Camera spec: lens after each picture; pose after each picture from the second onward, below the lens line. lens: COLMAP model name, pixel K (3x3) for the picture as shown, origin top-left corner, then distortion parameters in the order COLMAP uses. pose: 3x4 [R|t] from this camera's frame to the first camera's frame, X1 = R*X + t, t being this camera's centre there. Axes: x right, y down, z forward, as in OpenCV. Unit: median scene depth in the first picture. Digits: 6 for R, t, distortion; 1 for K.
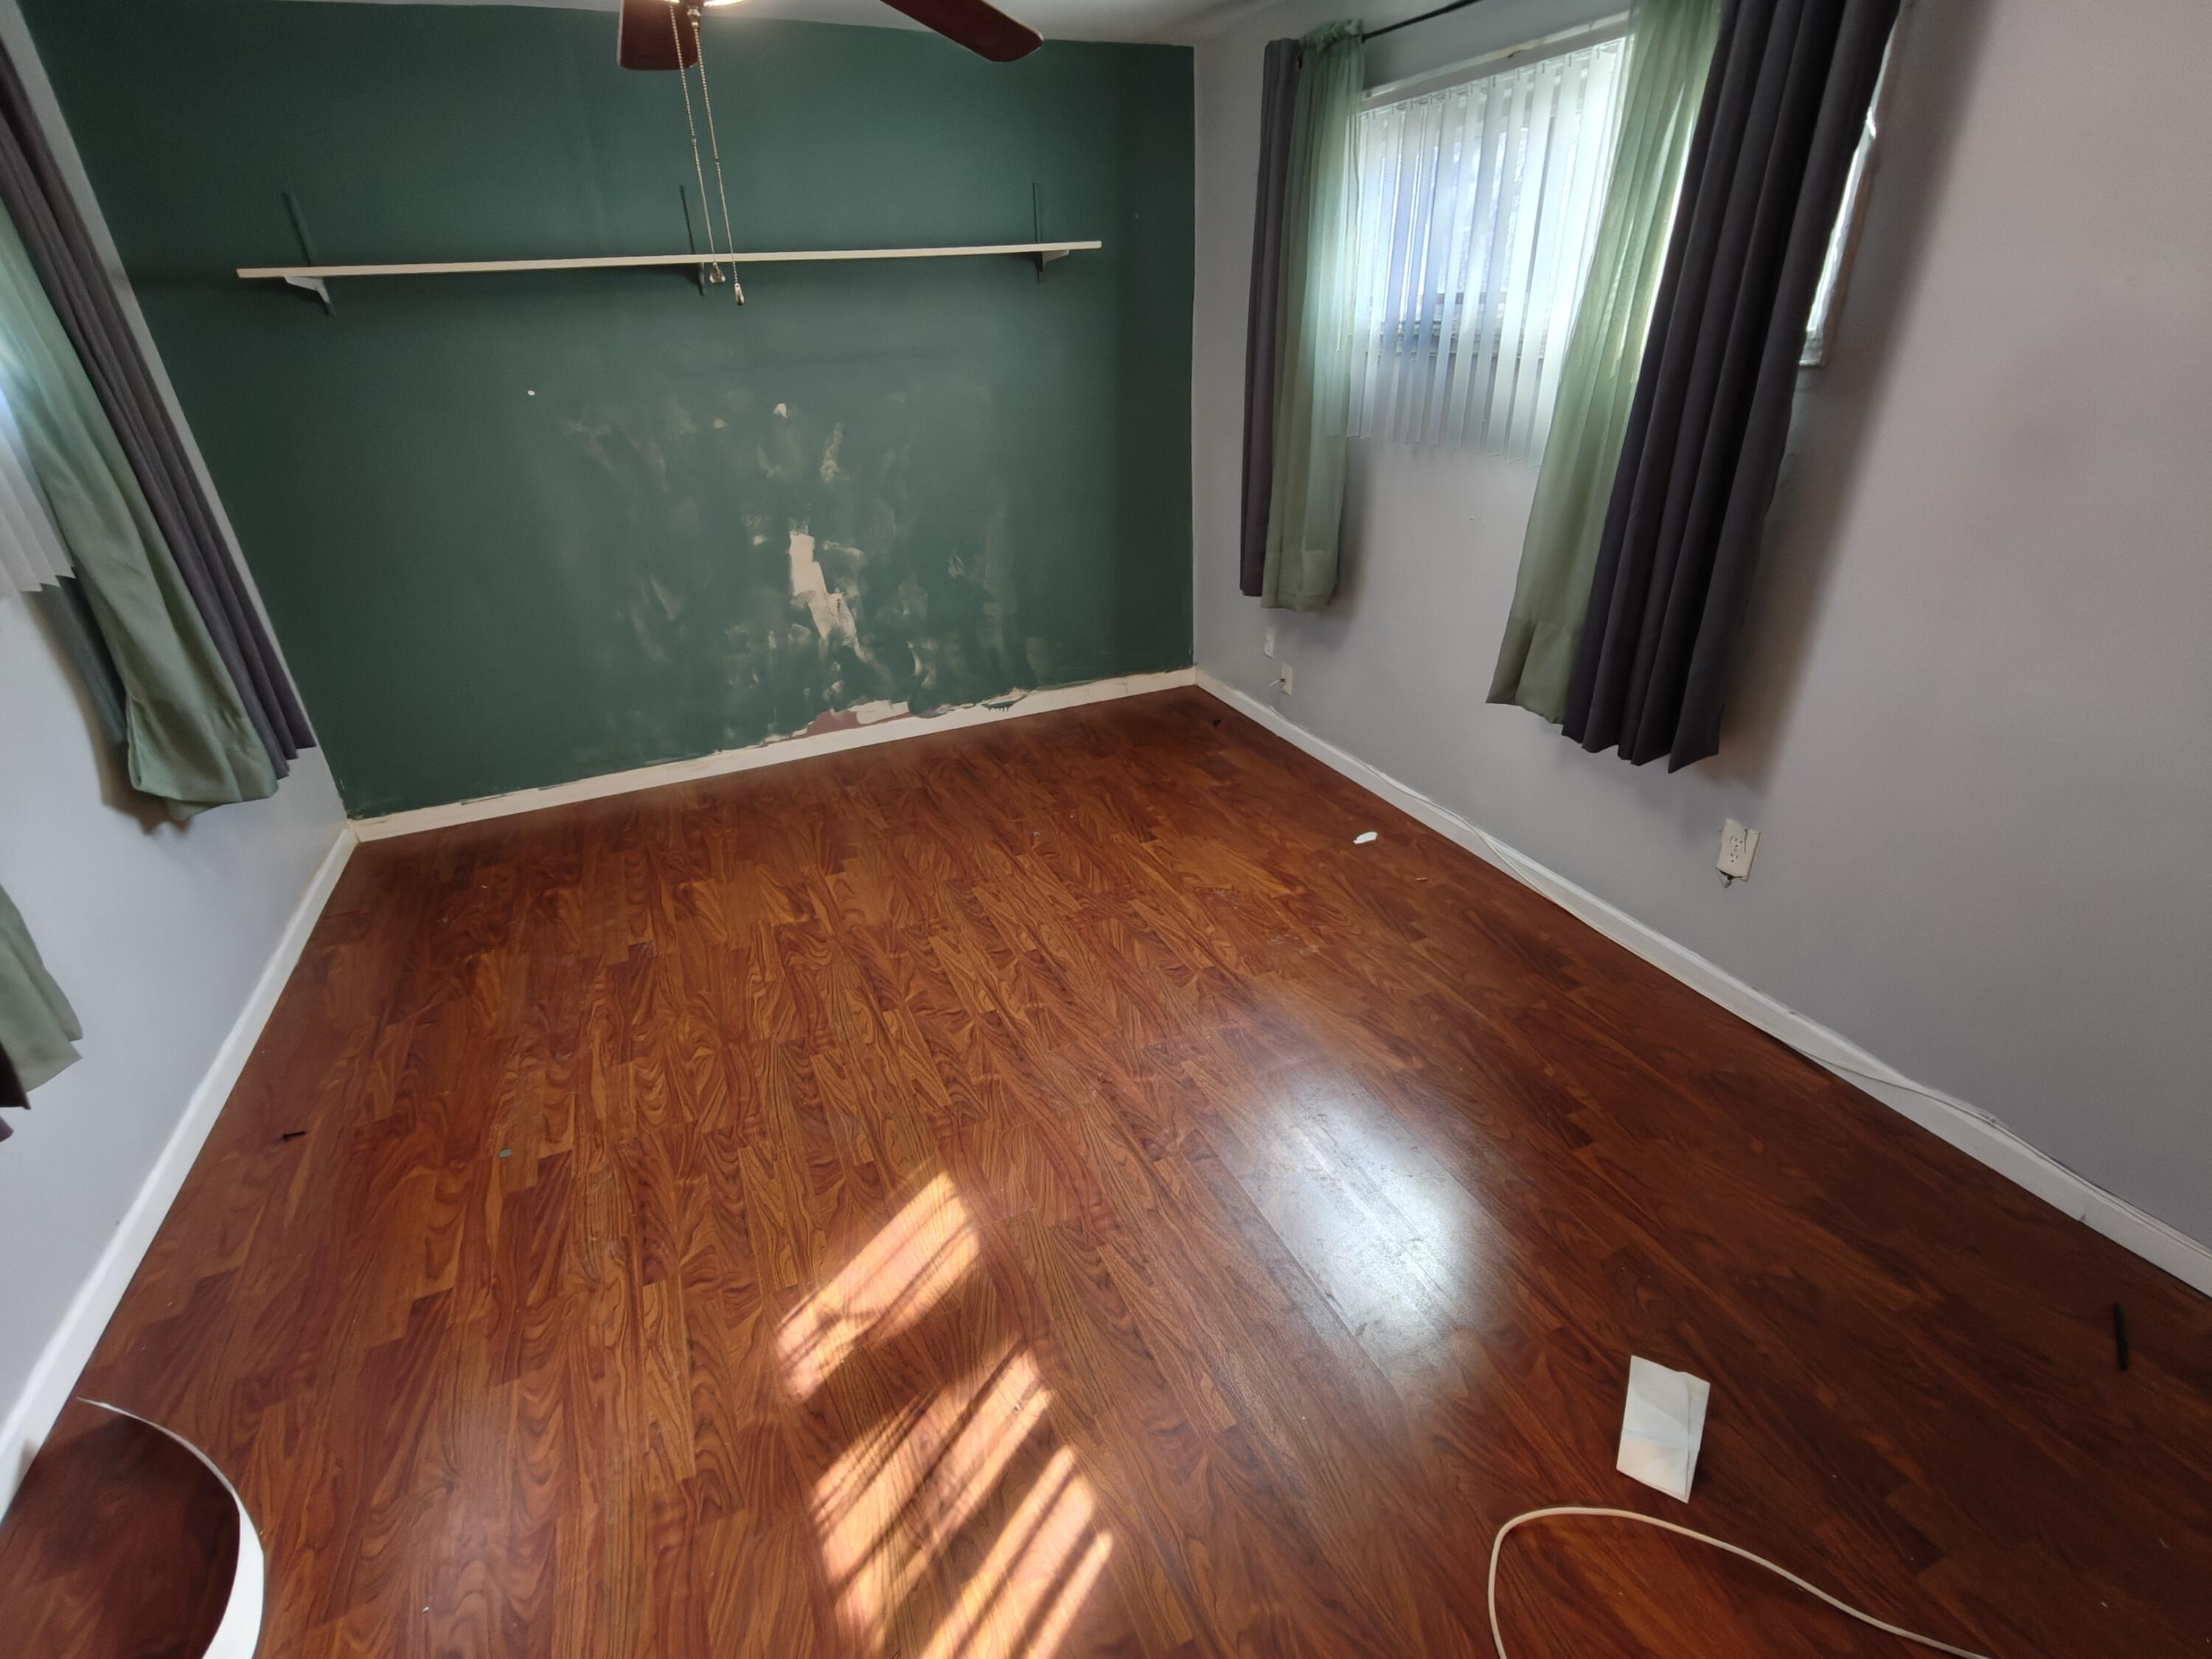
lens RADIAL K [[1044.3, 0, 1117.9], [0, 1044.3, 820.6], [0, 0, 1]] dist [-0.000163, 0.000647]
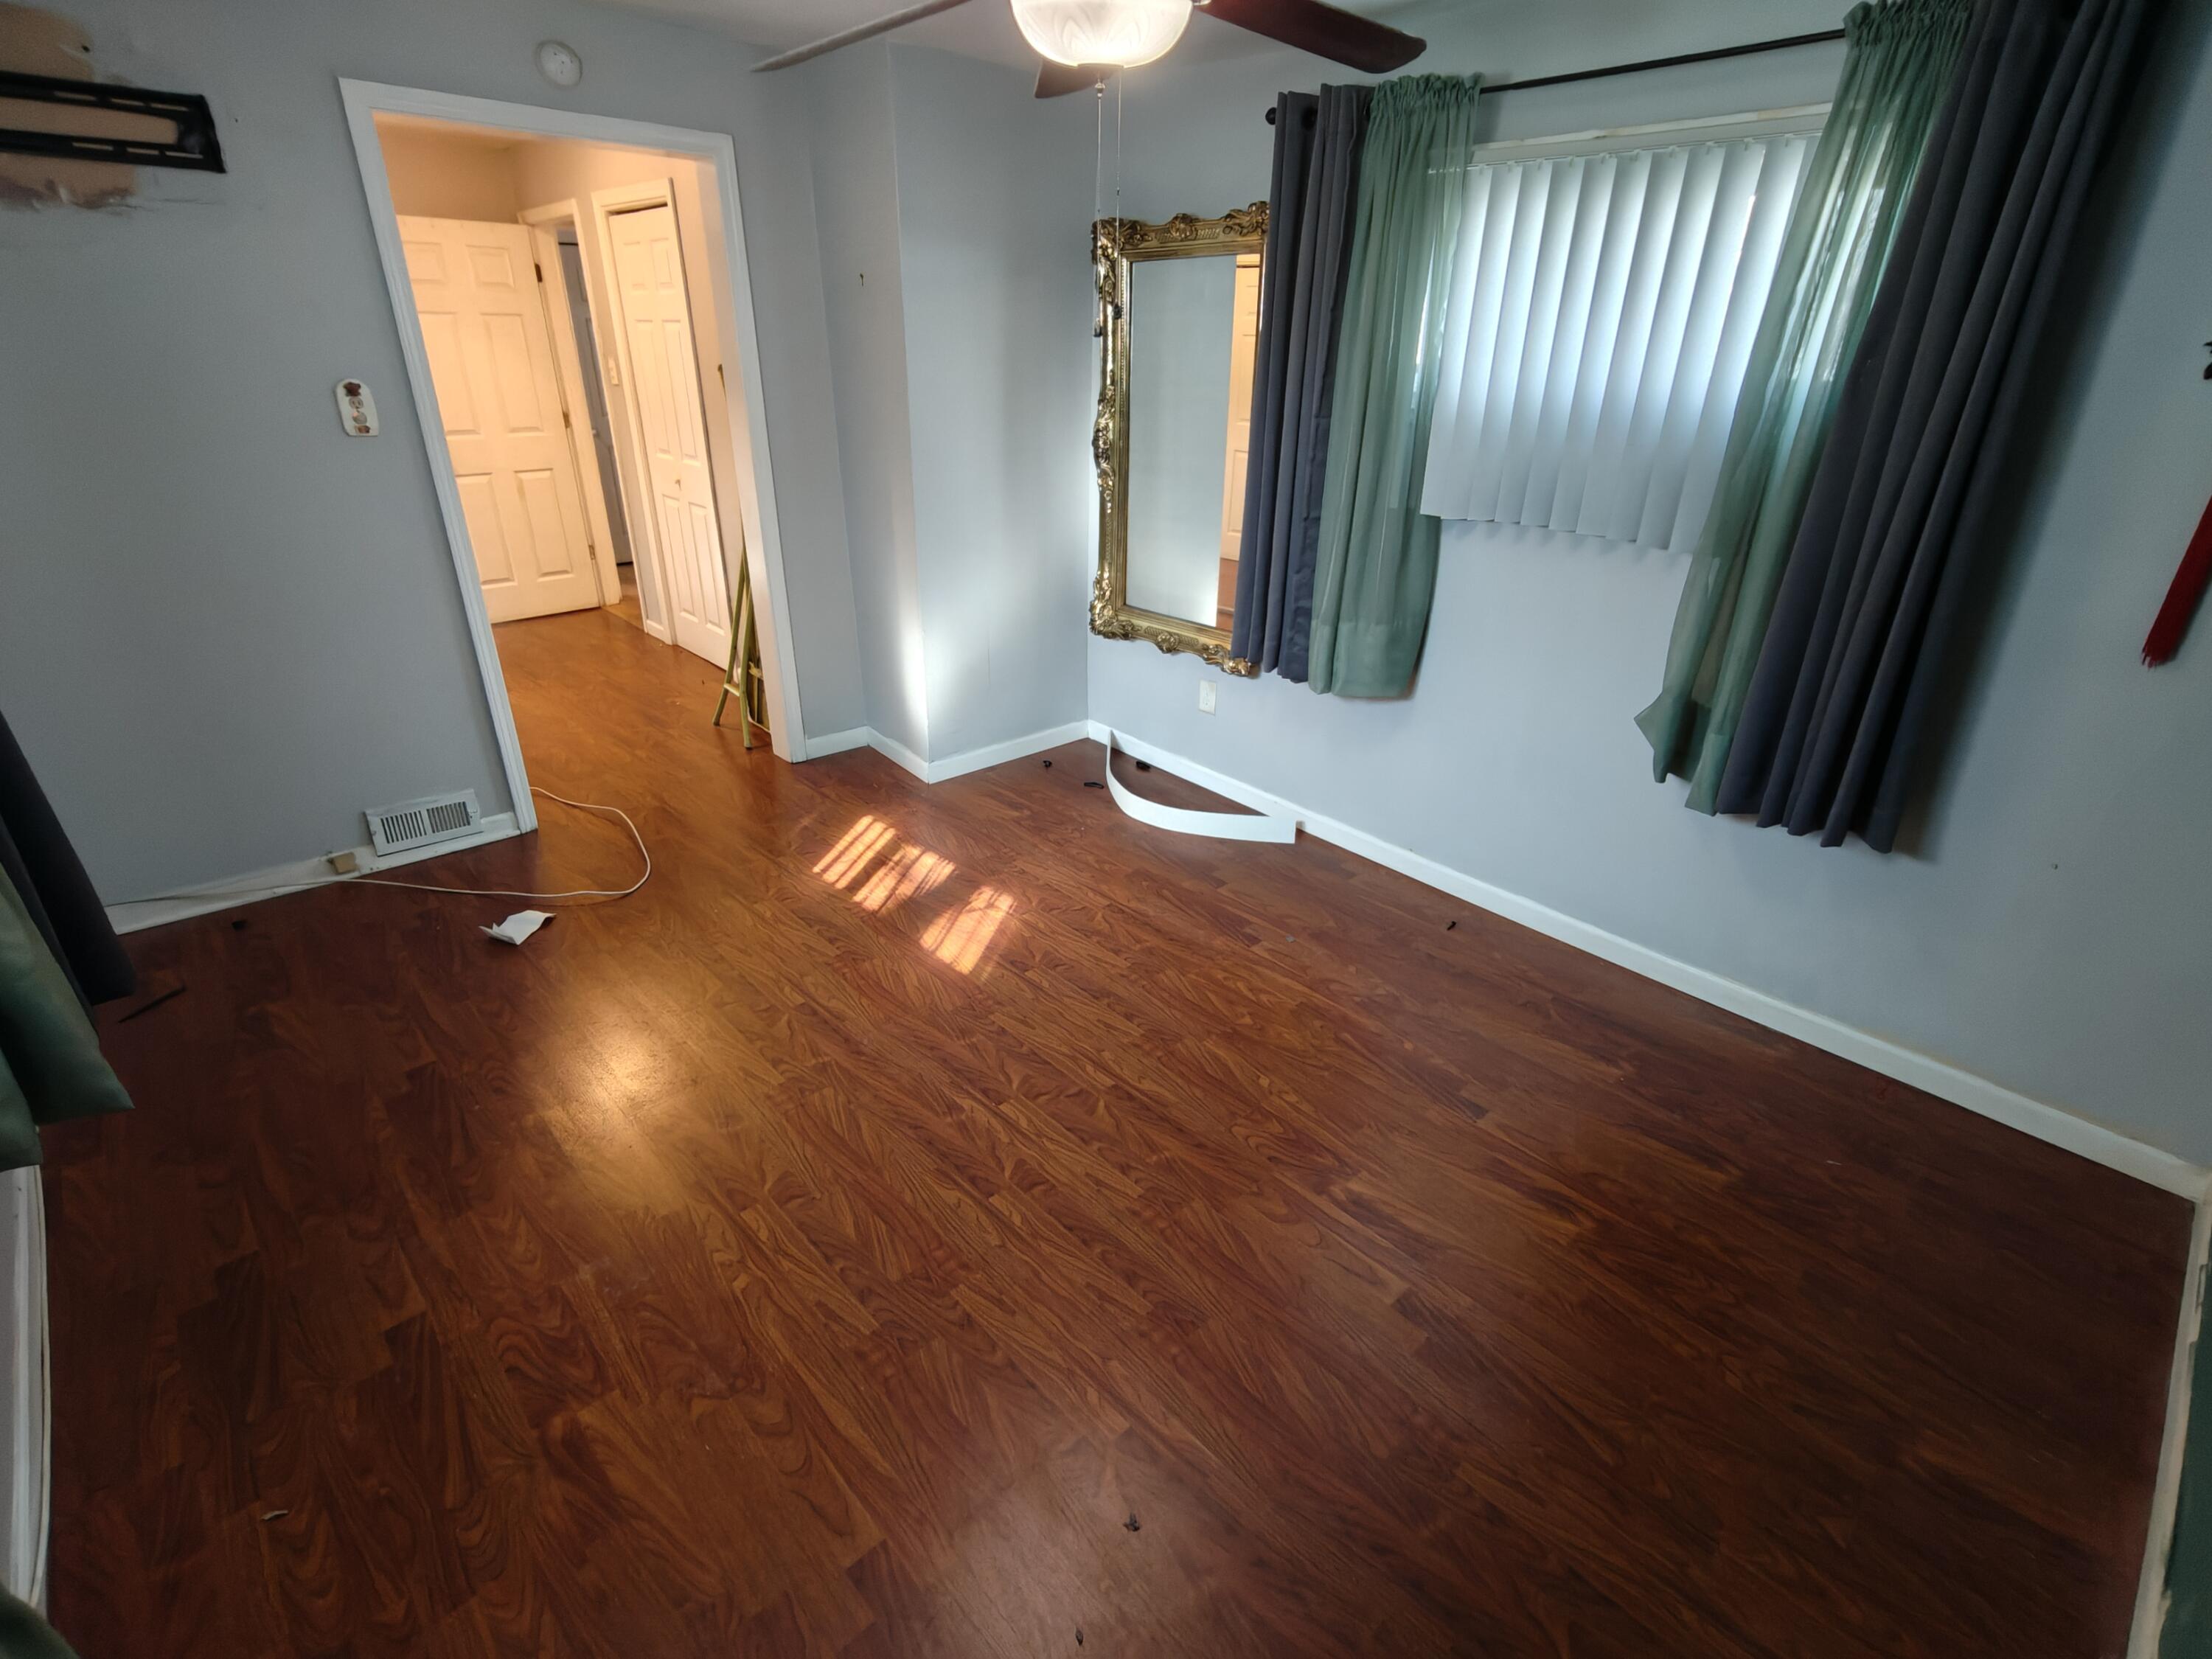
lens RADIAL K [[1044.3, 0, 1099.1], [0, 1044.3, 832.1], [0, 0, 1]] dist [-0.000163, 0.000647]
pose [[-0.947304, 0.147544, -0.284336, 0.021996], [-0.133456, 0.625141, 0.769017, -0.679517], [0.291214, 0.766439, -0.572508, 1.366286]]
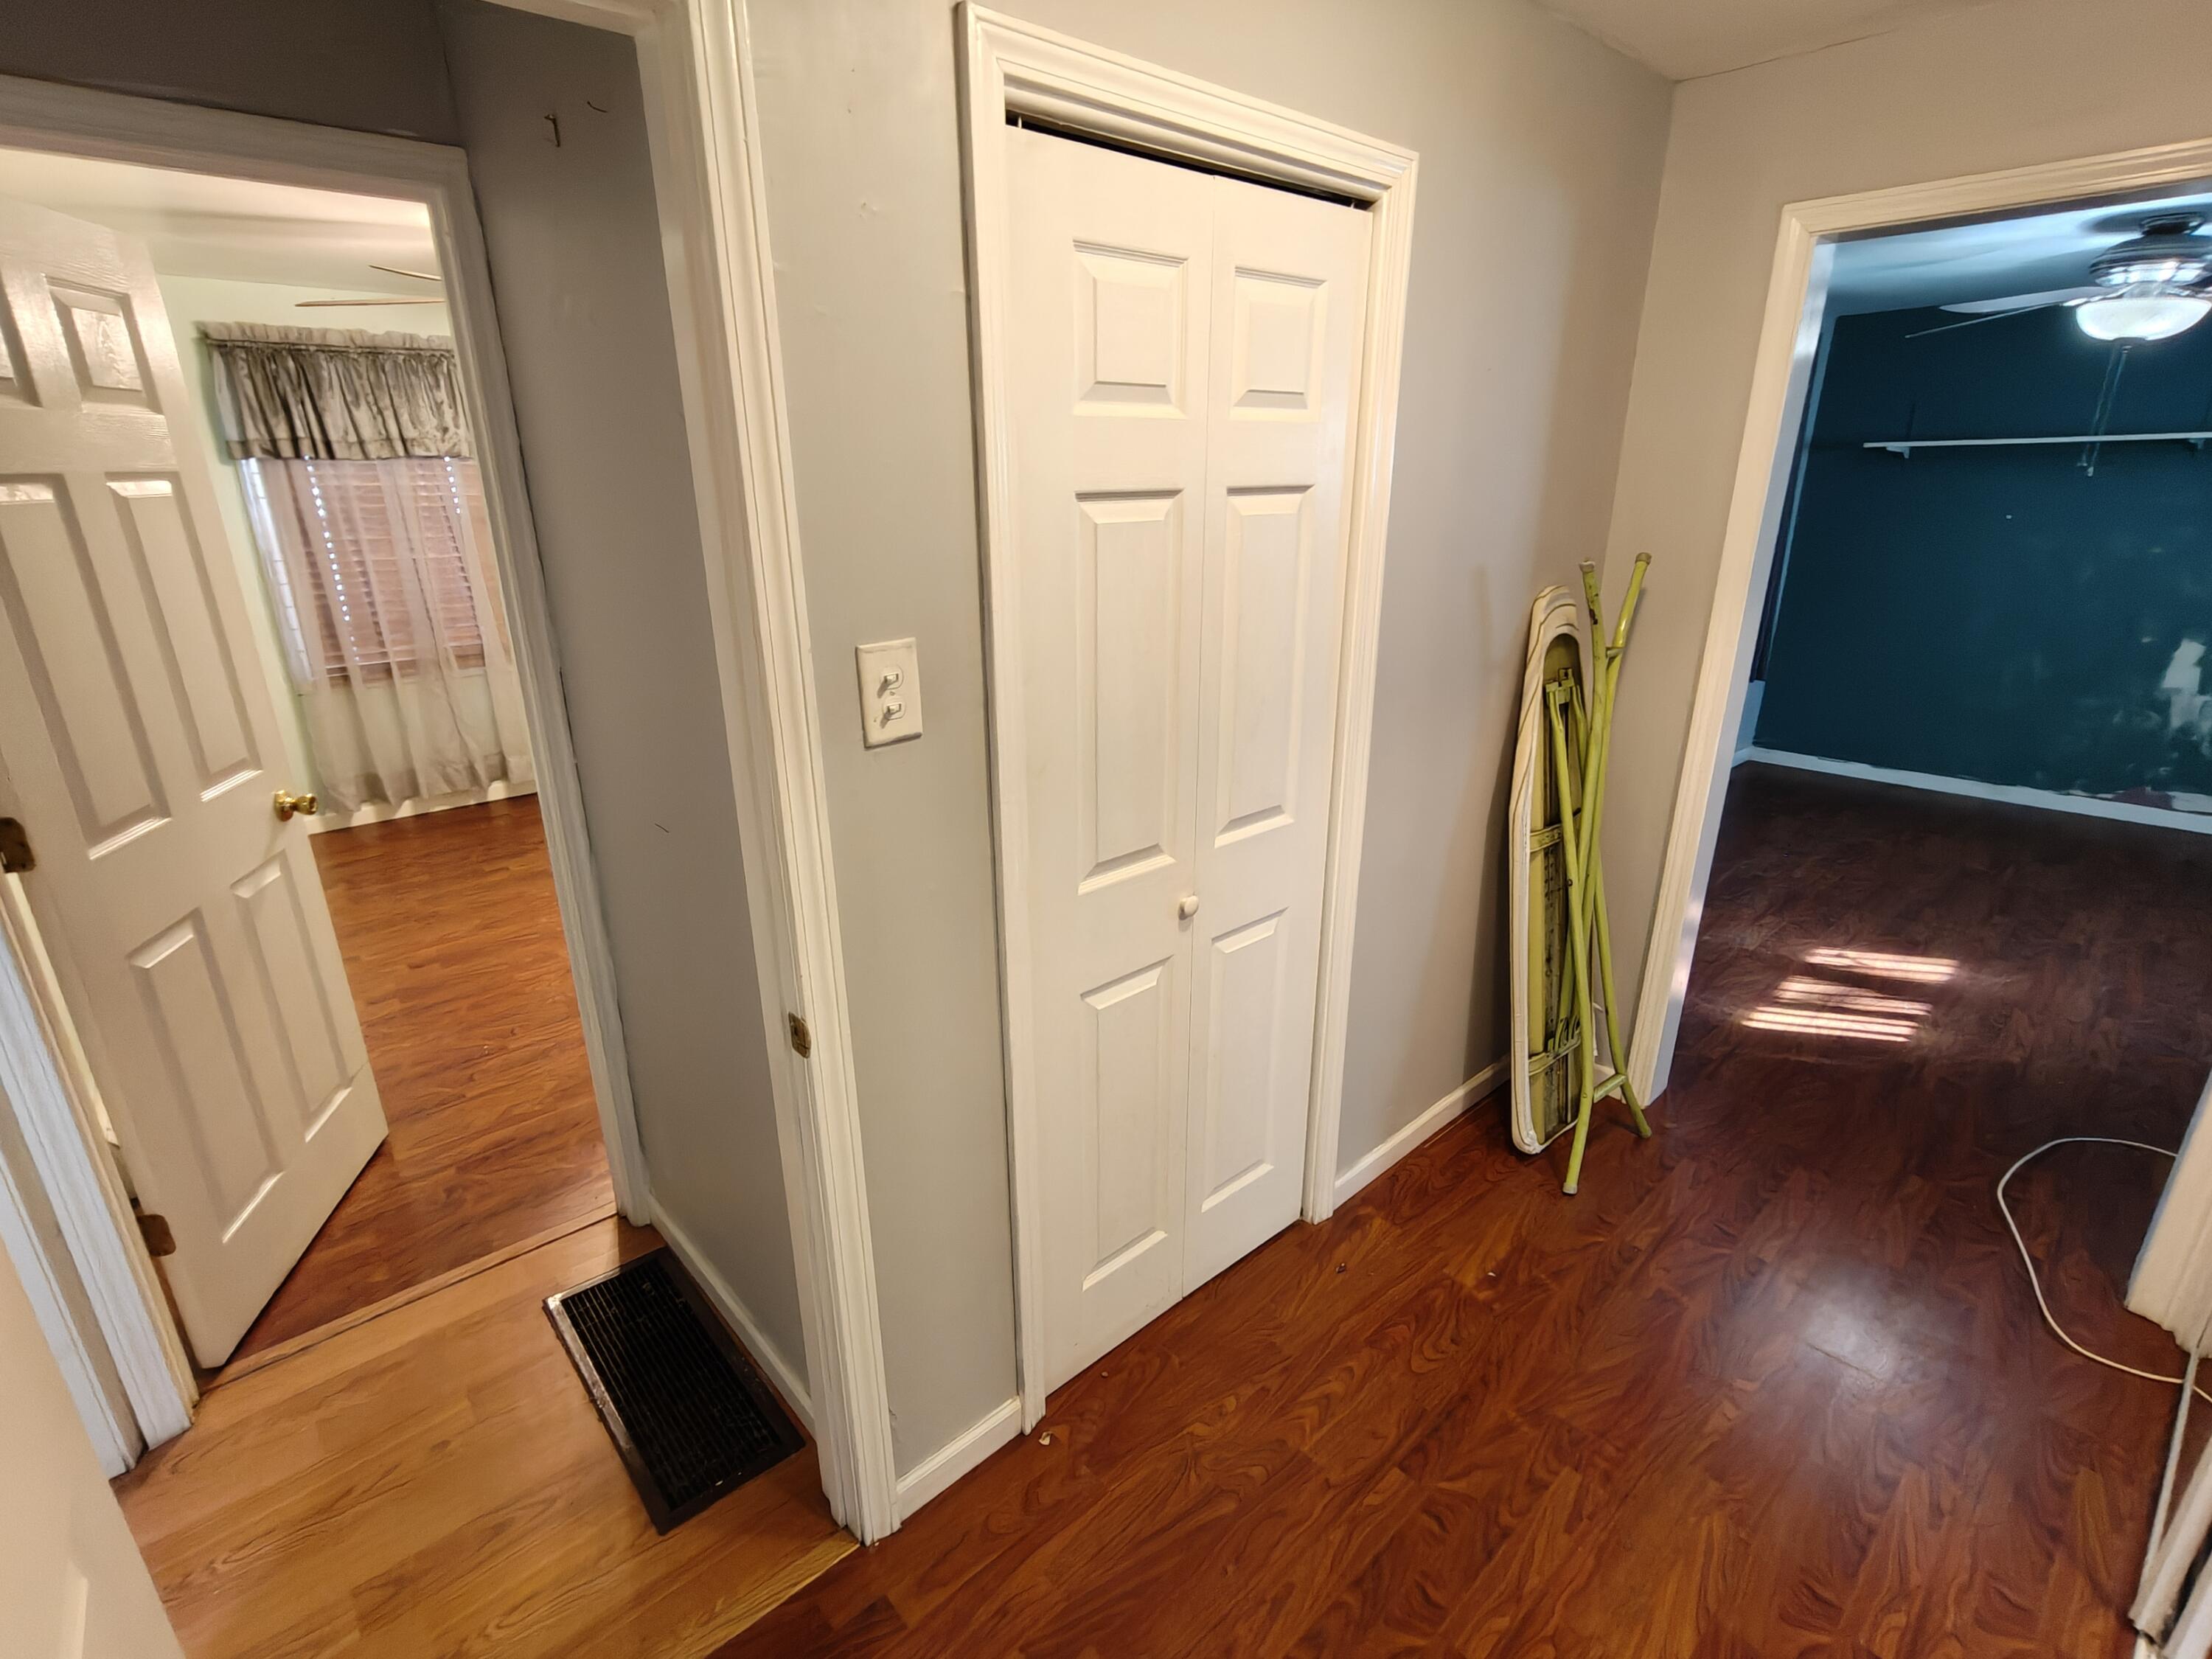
lens RADIAL K [[1044.3, 0, 1099.2], [0, 1044.3, 828.2], [0, 0, 1]] dist [-0.000163, 0.000647]
pose [[0.303678, 0.333278, -0.892584, 0.695654], [-0.419835, 0.887779, 0.188647, 0.334839], [0.855289, 0.317450, 0.409520, -0.782302]]
